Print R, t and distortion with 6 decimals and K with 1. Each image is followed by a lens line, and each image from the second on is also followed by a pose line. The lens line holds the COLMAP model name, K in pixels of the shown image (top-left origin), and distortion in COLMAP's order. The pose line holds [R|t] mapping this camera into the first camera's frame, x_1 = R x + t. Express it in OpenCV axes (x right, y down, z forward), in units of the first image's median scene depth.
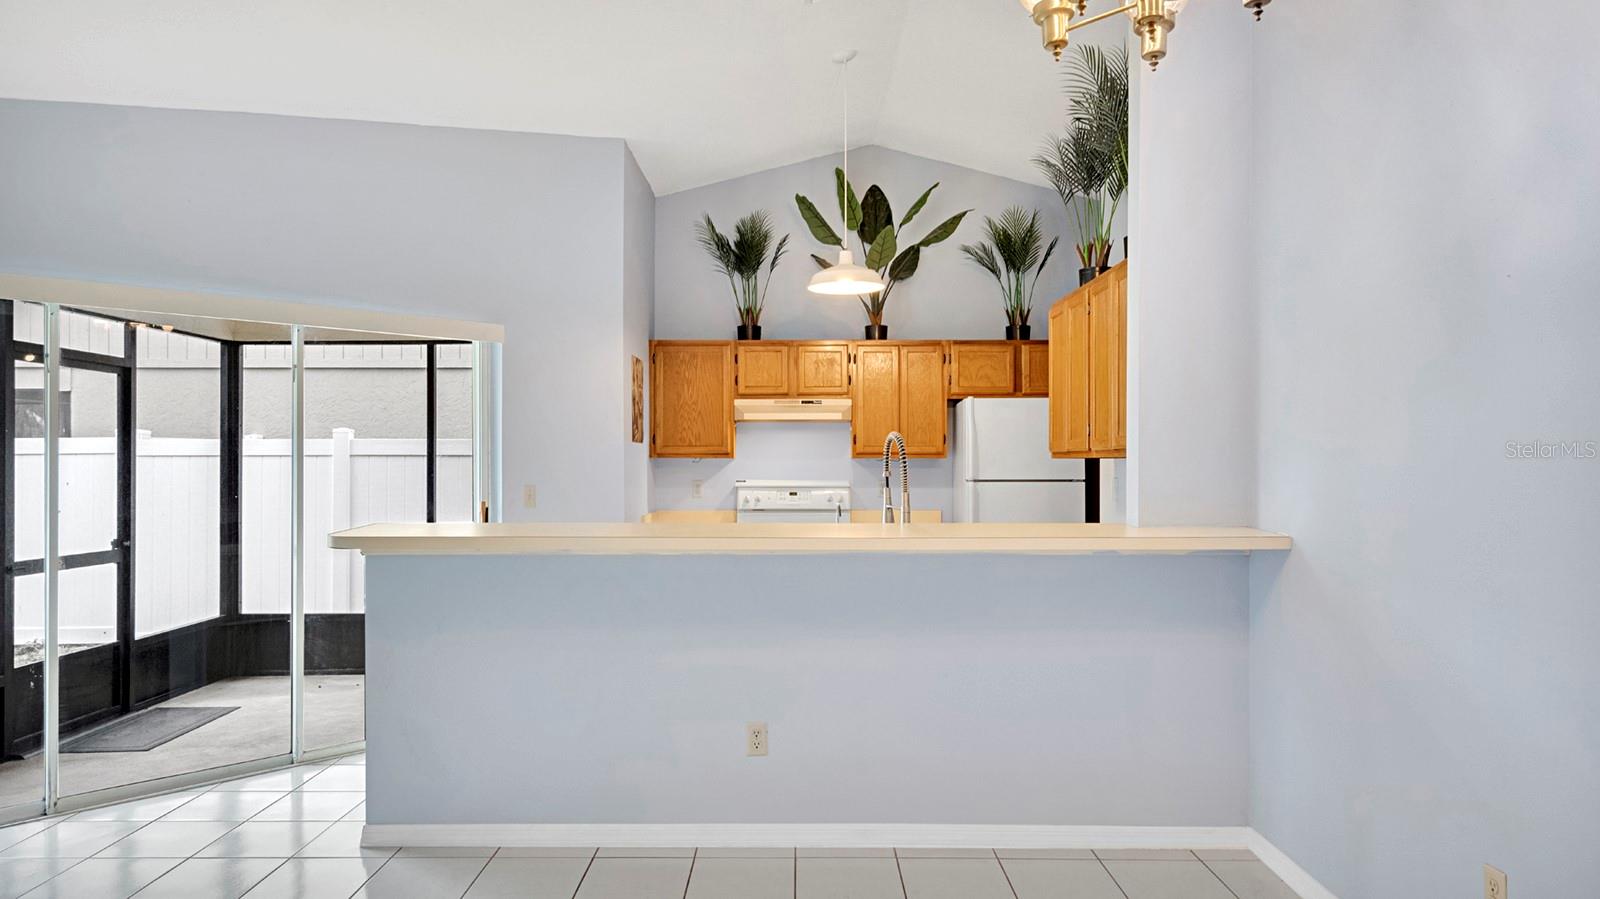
lens RADIAL K [[1044.6, 0, 805.7], [0, 1044.6, 455.0], [0, 0, 1]] dist [-0.003583, 0.000115]
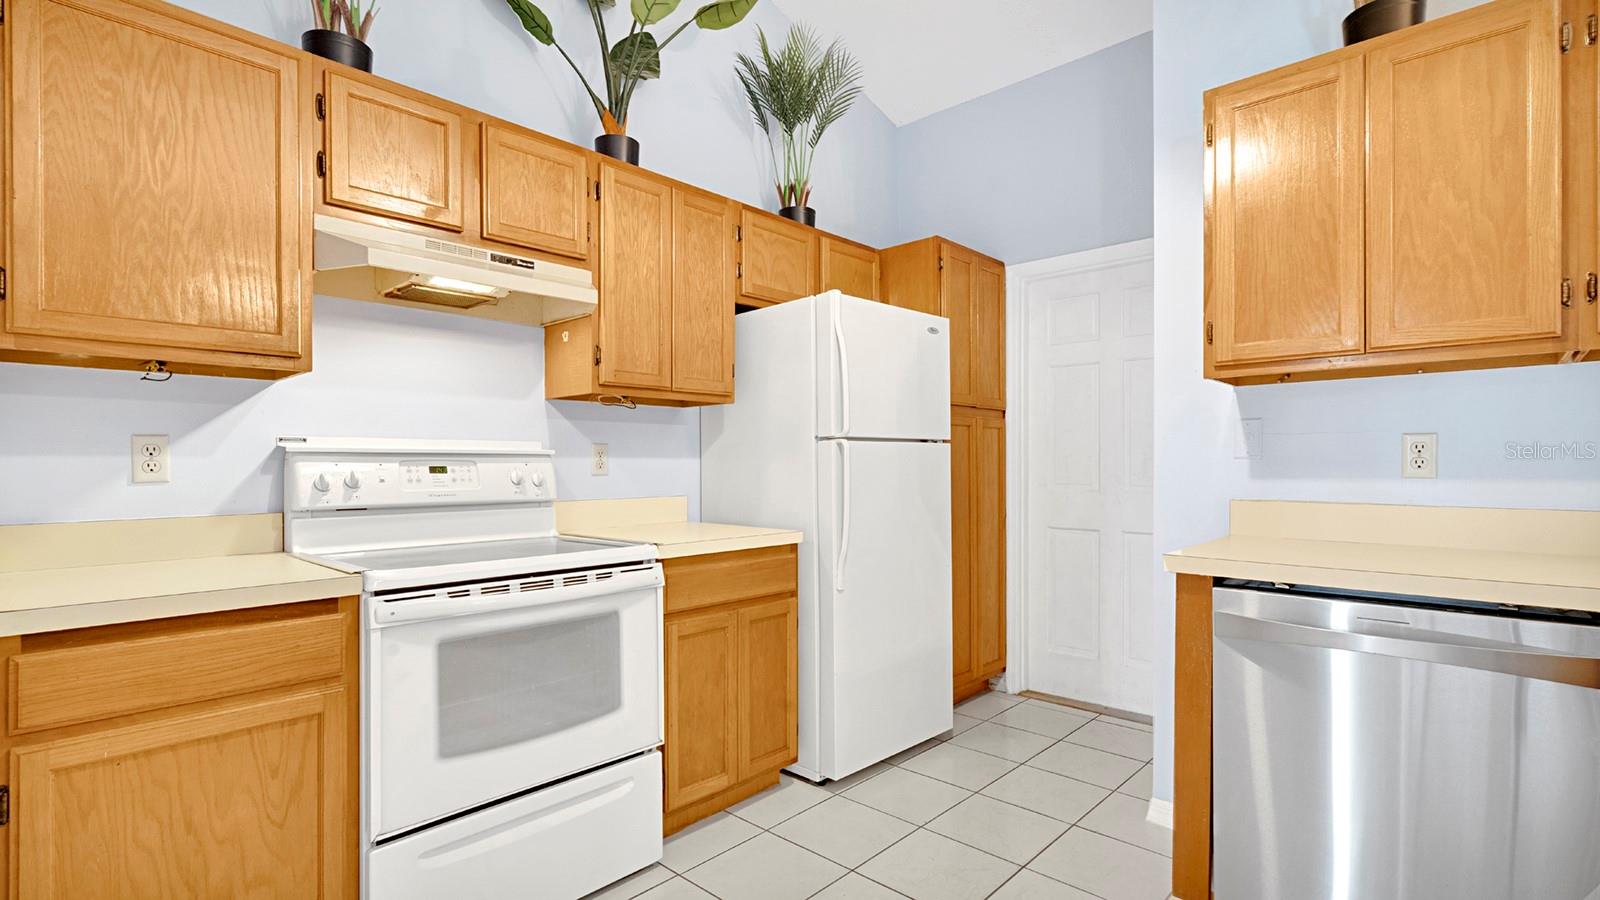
lens RADIAL K [[753.8, 0, 799.3], [0, 753.8, 462.3], [0, 0, 1]] dist [-0.003524, 0.000797]
pose [[0.685568, -0.000348, 0.728009, -0.141095], [0.002805, 0.999994, -0.002164, 0.035416], [-0.728003, 0.003525, 0.685564, 0.670438]]
